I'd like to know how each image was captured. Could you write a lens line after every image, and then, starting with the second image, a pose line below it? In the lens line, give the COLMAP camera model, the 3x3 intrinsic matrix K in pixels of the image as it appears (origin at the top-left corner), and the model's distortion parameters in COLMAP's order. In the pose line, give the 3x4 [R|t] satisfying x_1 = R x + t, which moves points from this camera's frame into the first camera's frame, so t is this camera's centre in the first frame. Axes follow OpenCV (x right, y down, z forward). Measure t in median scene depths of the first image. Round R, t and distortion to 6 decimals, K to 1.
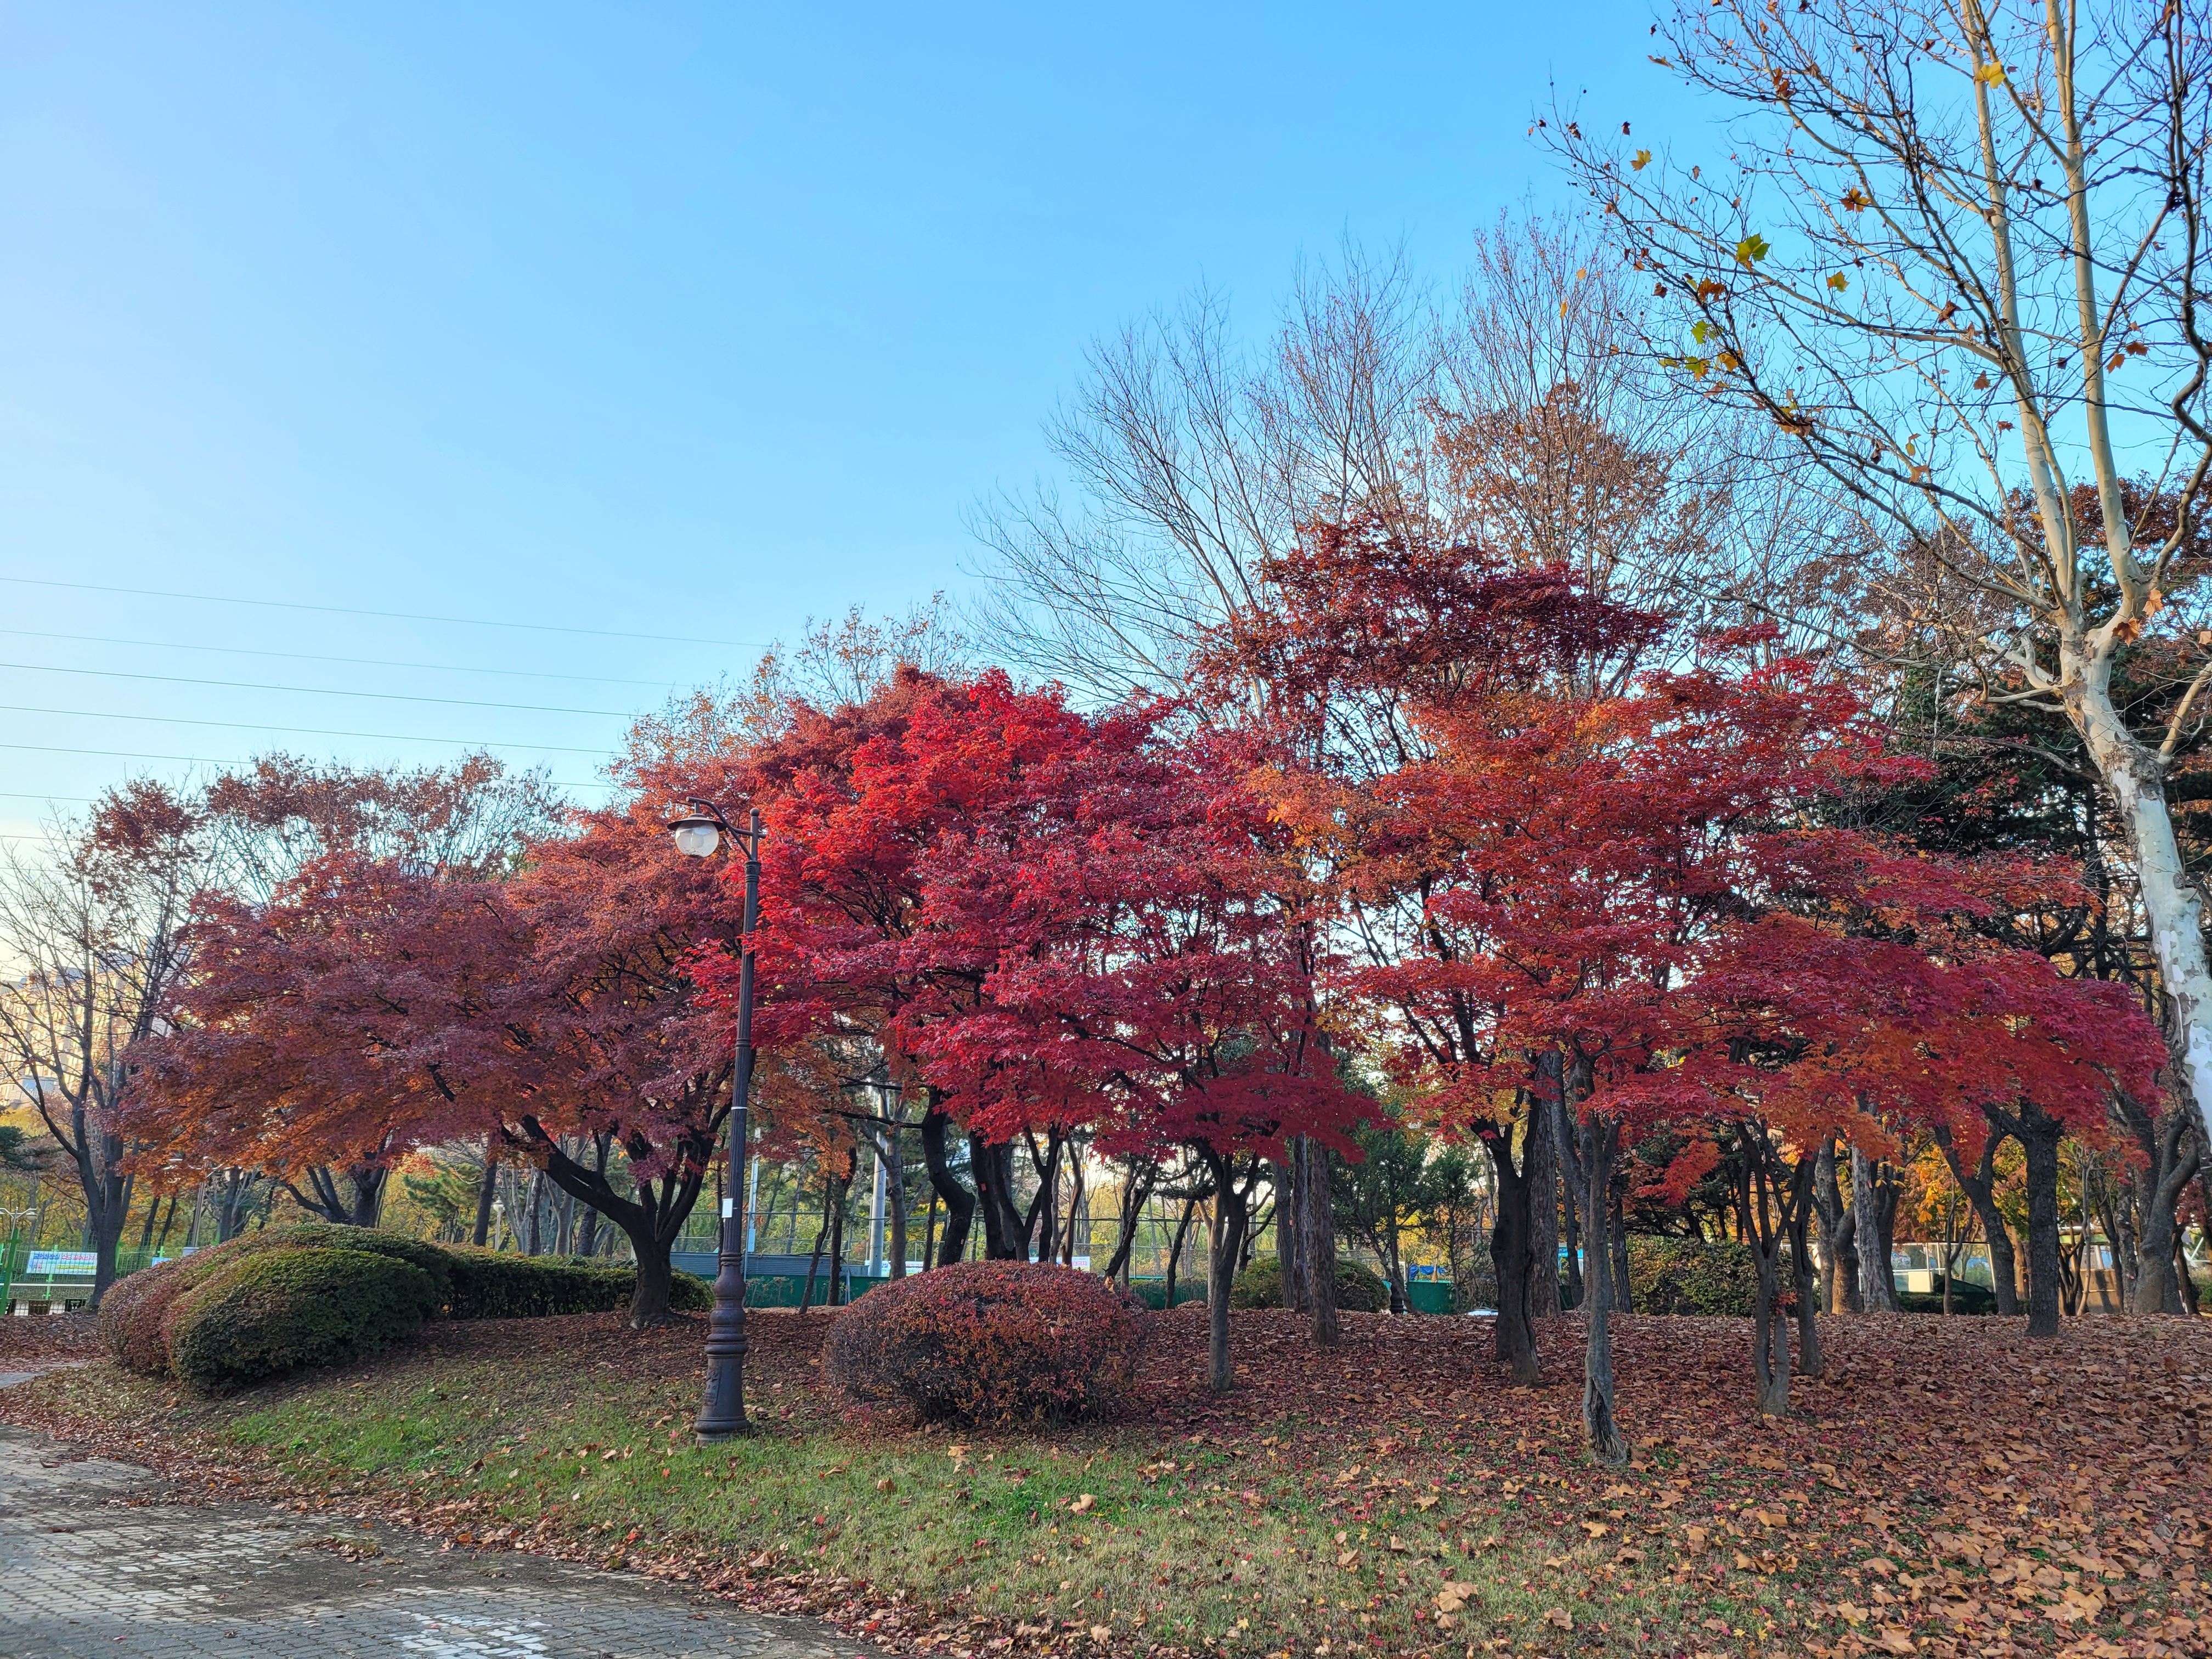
lens RADIAL K [[1771.3, 0, 1106.0], [0, 1771.3, 829.5], [0, 0, 1]] dist [0.070544, -0.063175]
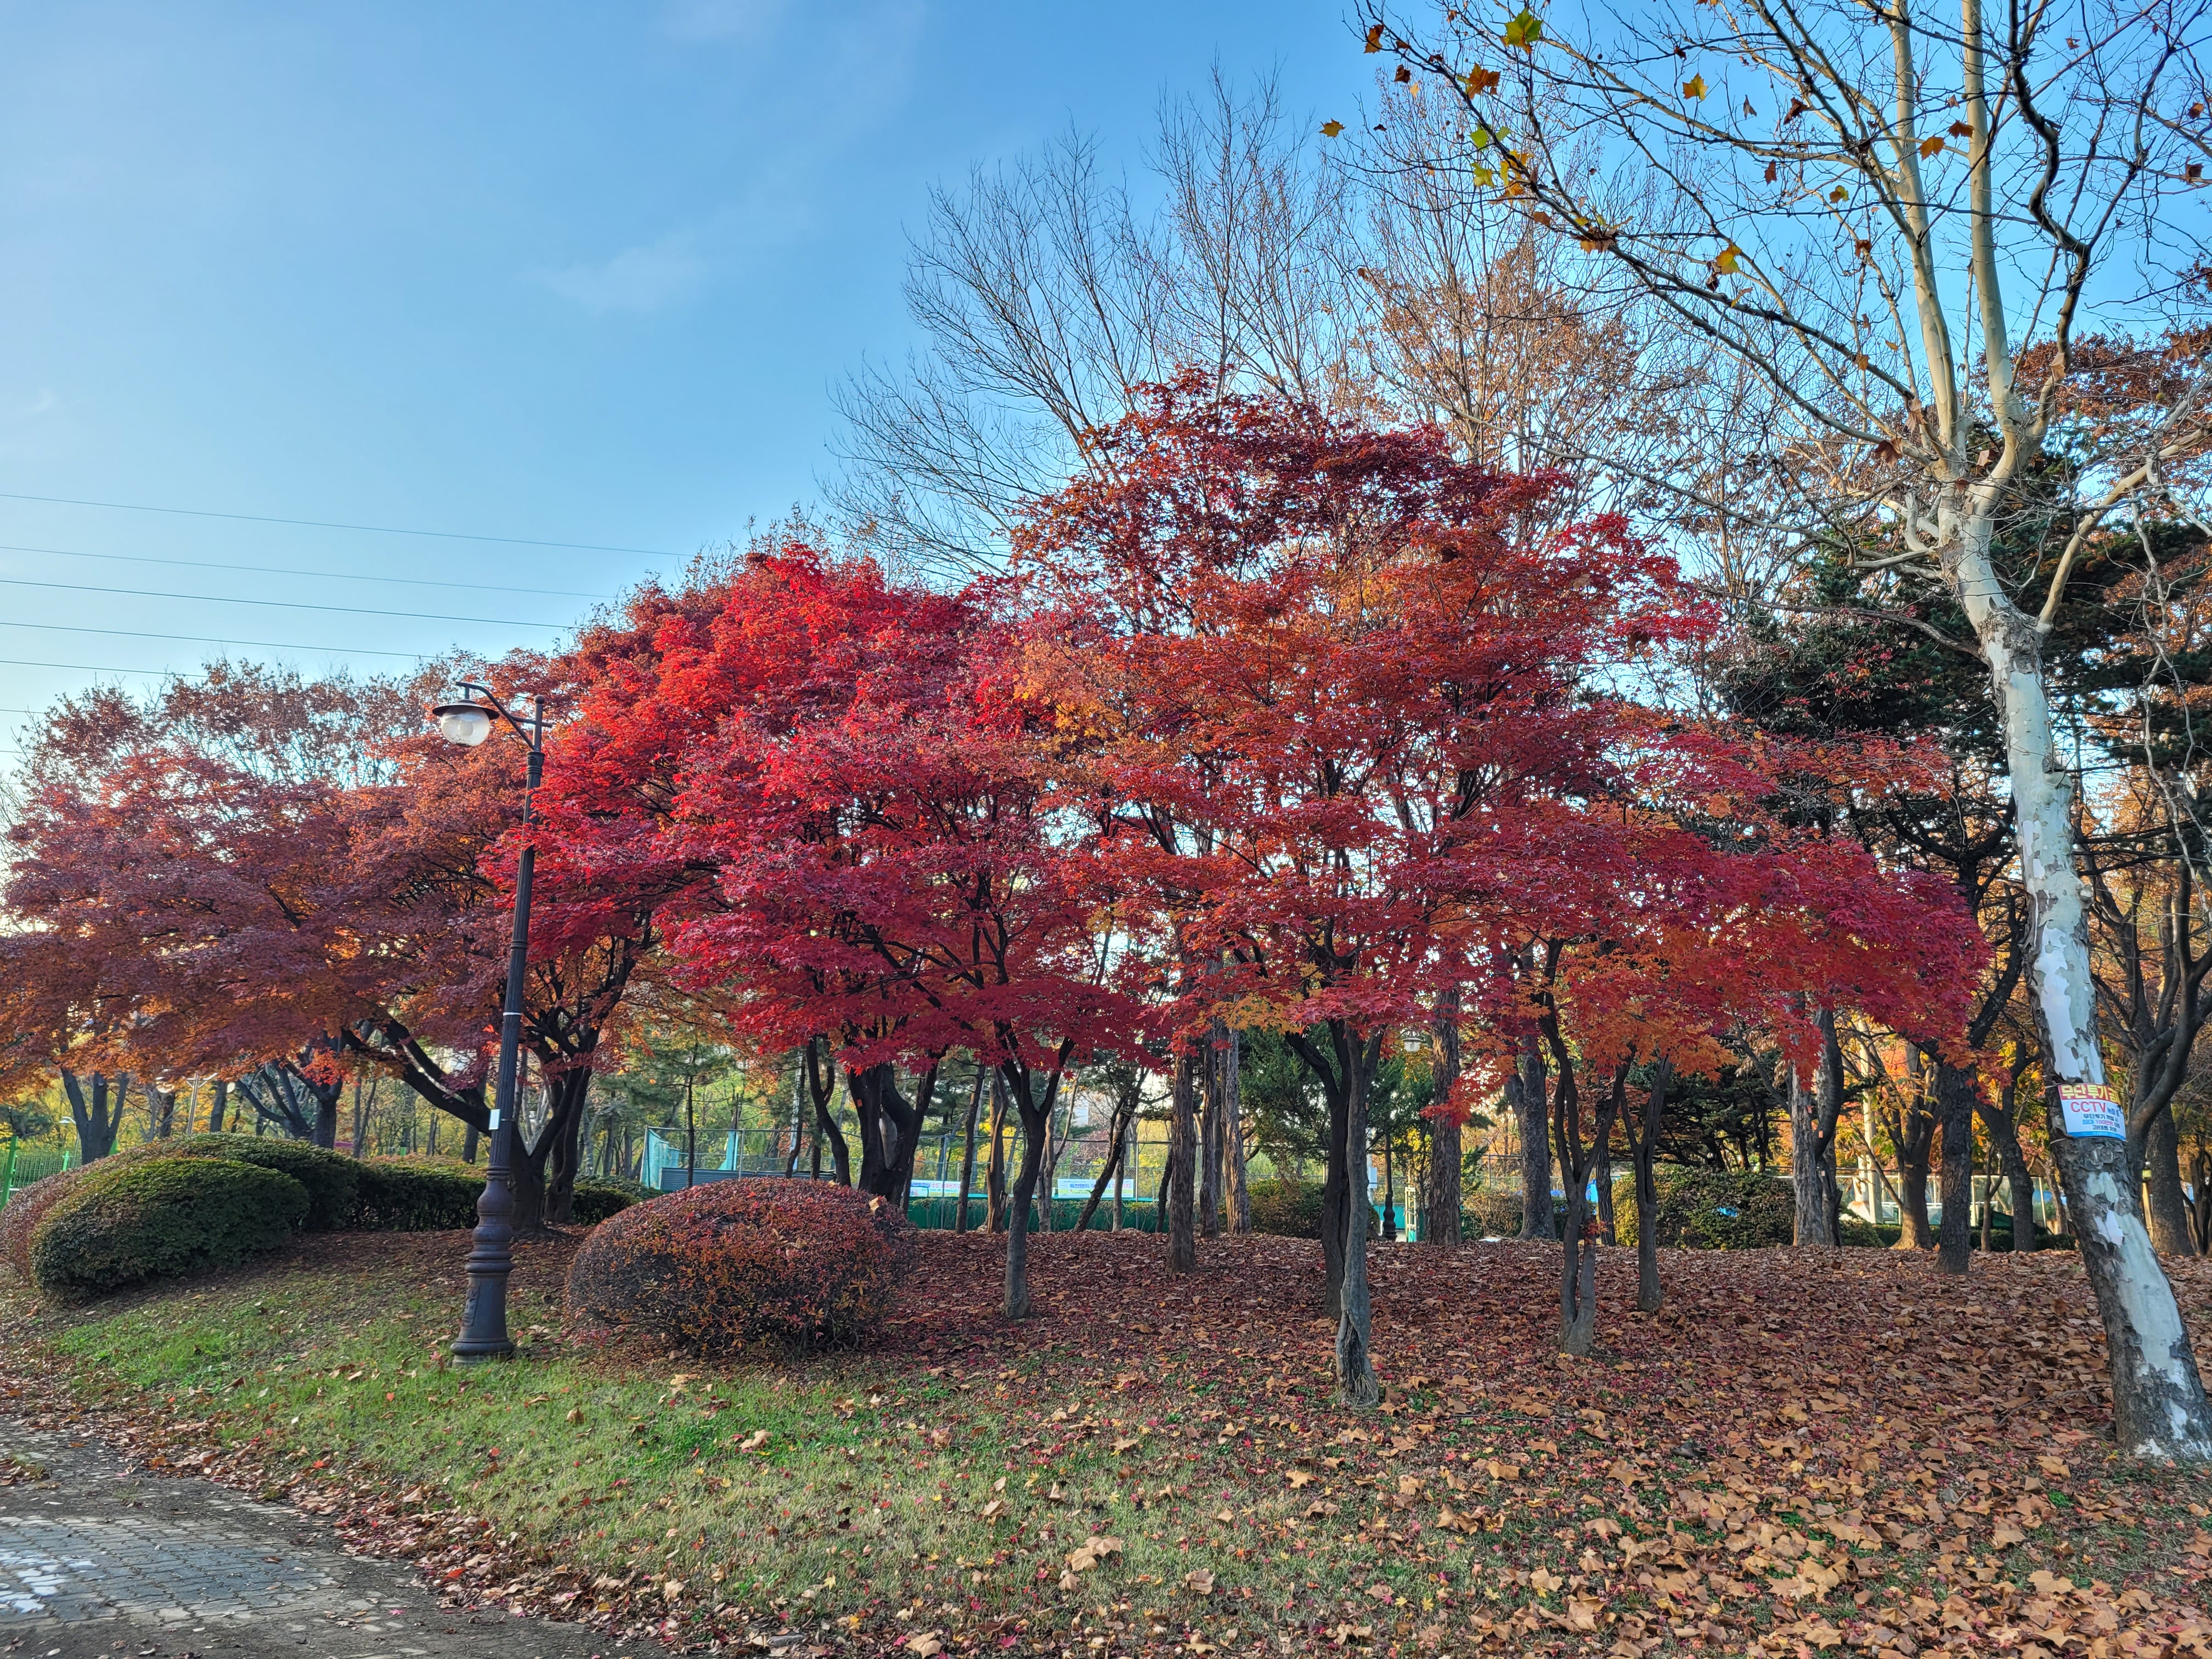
lens RADIAL K [[1771.3, 0, 1106.0], [0, 1771.3, 829.5], [0, 0, 1]] dist [0.070544, -0.063175]
pose [[0.998515, 0.002991, -0.054392, 0.205403], [-0.000786, 0.999179, 0.040506, 0.028079], [0.054469, -0.040404, 0.997698, 0.109204]]
